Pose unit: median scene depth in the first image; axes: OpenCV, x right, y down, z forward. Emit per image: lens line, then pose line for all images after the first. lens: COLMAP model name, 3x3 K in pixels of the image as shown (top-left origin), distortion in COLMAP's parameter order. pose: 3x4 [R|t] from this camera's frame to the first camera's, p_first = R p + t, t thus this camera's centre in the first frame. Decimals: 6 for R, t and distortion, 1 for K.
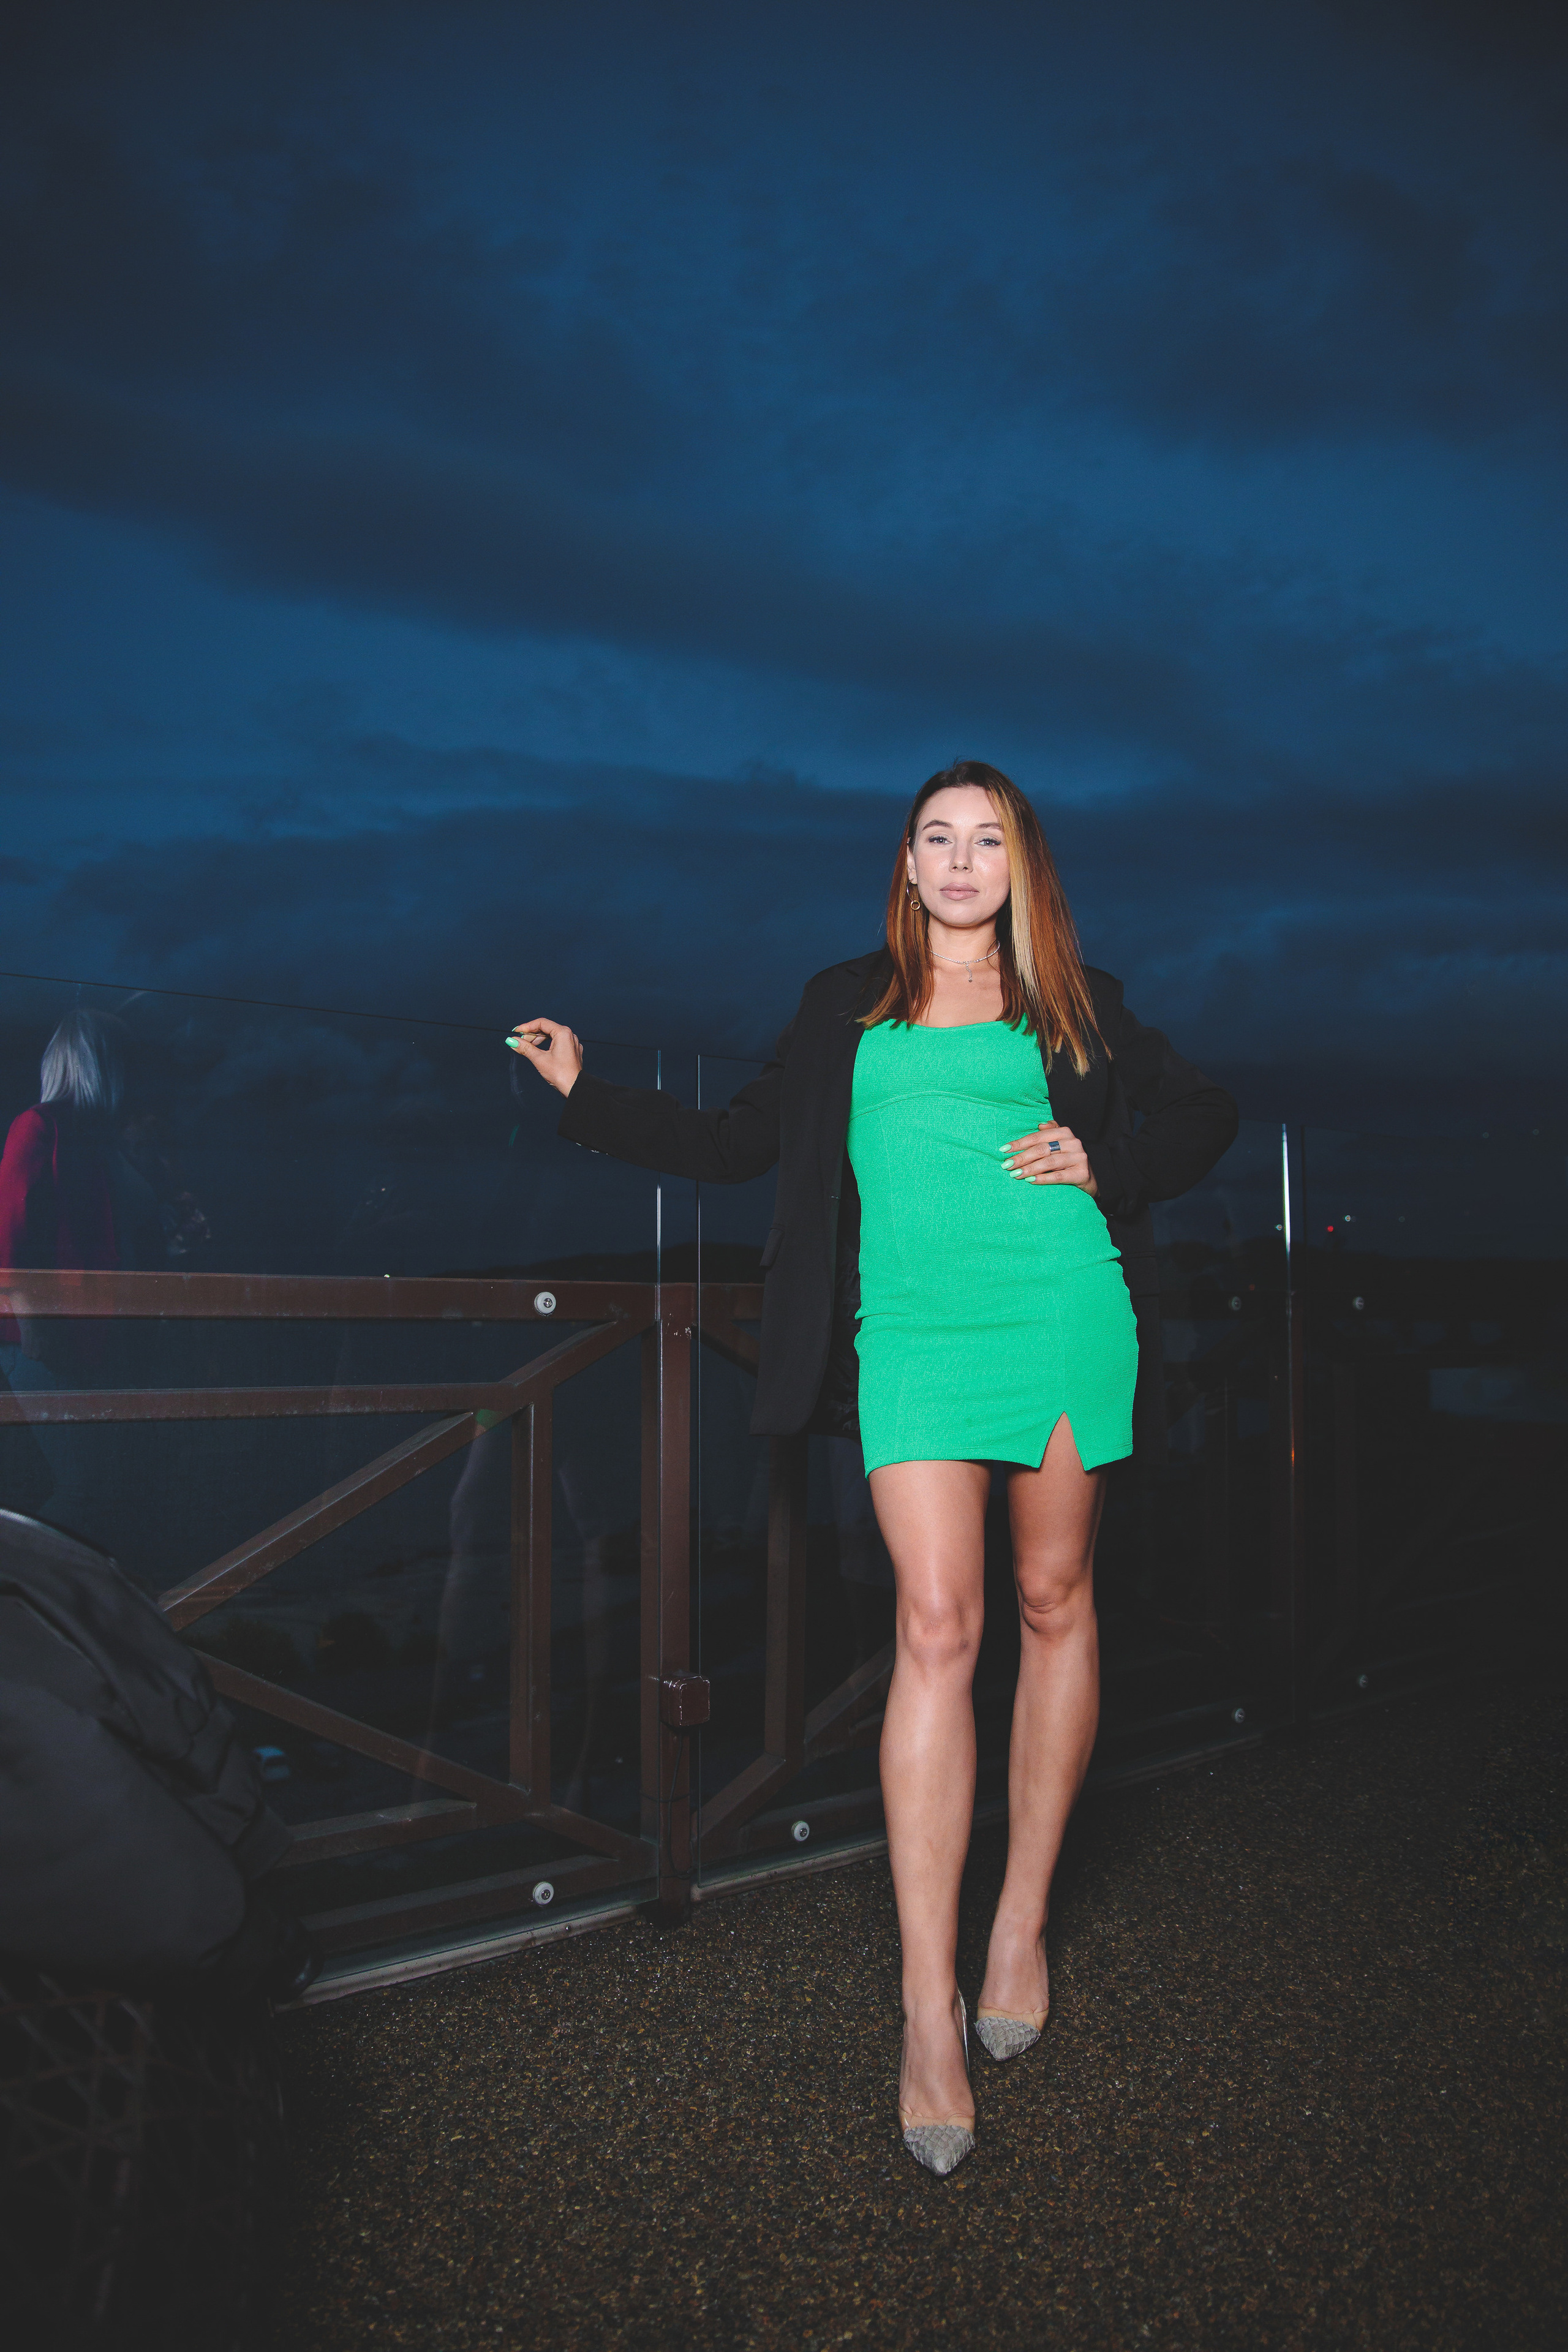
lens RADIAL K [[1616.6, 0, 777.6], [0, 1616.6, 1178.6], [0, 0, 1]] dist [-0.125681, 0.089771]
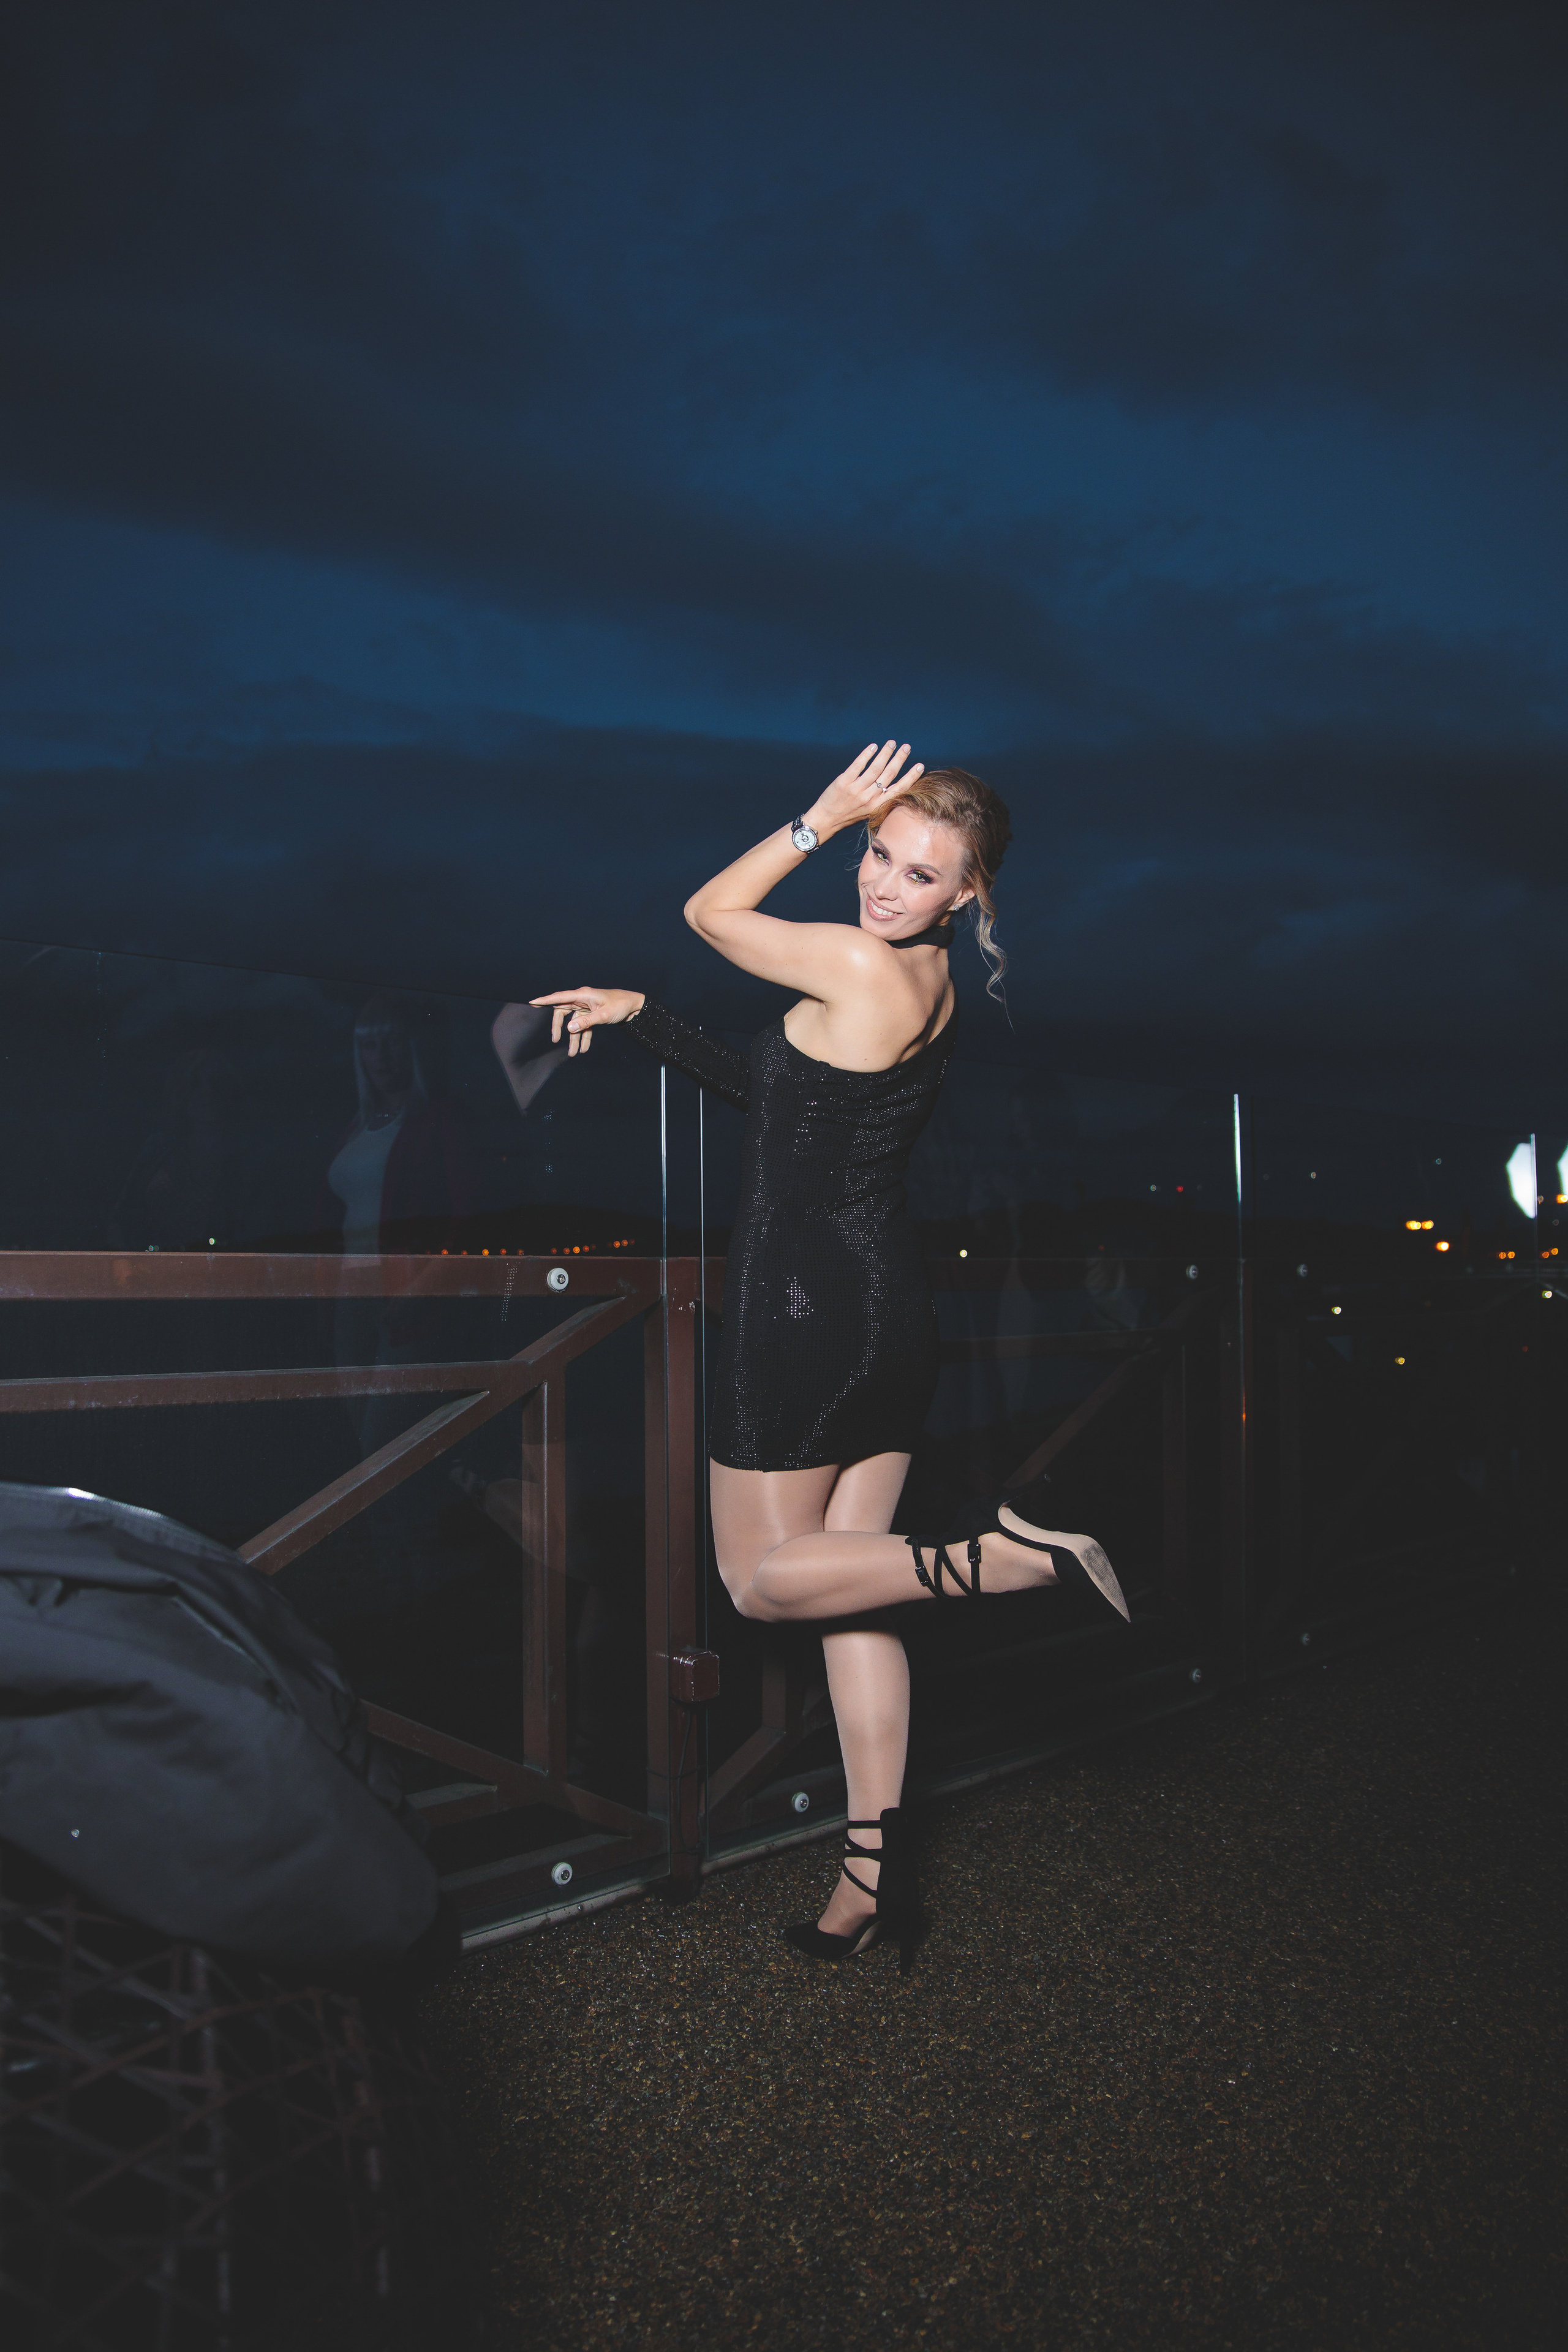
lens RADIAL K [[1661.4, 0, 778.7], [0, 1661.4, 1178.9], [0, 0, 1]] dist [-0.127754, 0.092934]
pose [[0.995364, -0.001198, 0.096175, -0.132988], [-0.001216, 0.999686, 0.025028, -0.012010], [-0.096175, -0.025029, 0.995050, -0.023699]]
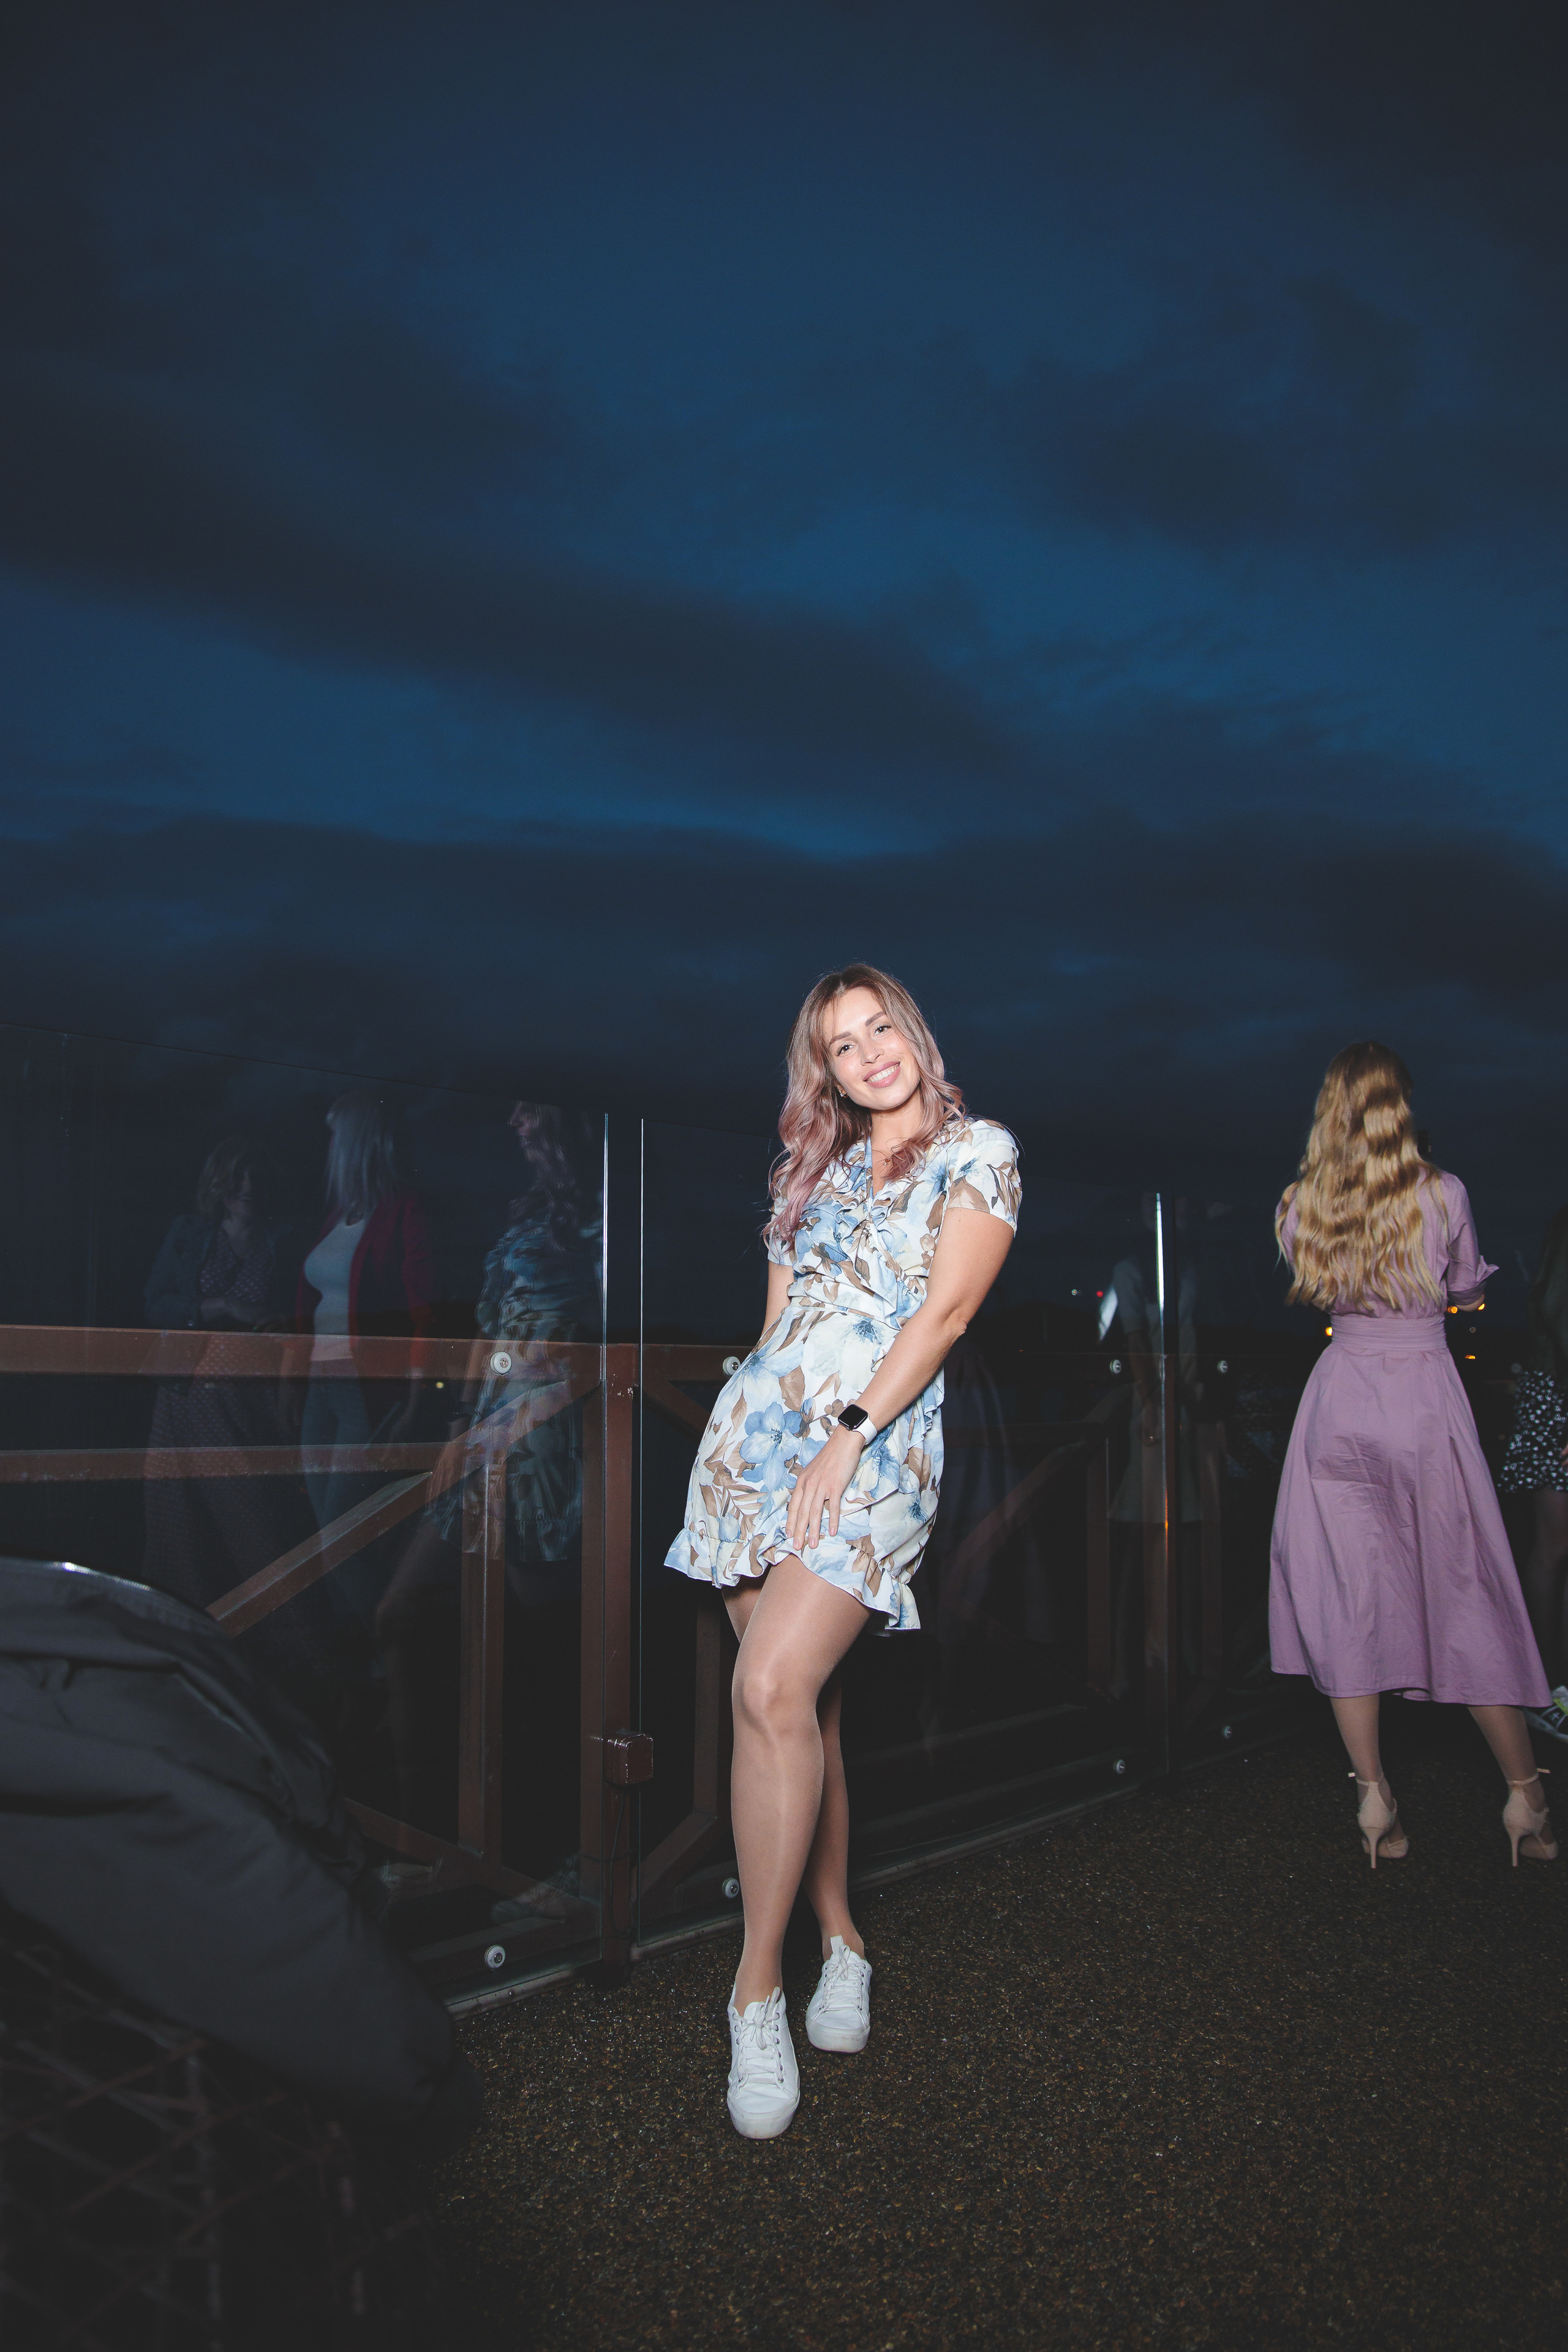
lens RADIAL K [[1681.3, 0, 778.8], [0, 1681.3, 1176.5], [0, 0, 1]] dist [-0.125204, 0.090291]
pose [[0.989319, 0.018811, 0.144548, -0.156207], [-0.013533, 0.999208, -0.037410, -0.002865], [-0.145138, 0.035054, 0.988790, -0.076249]]
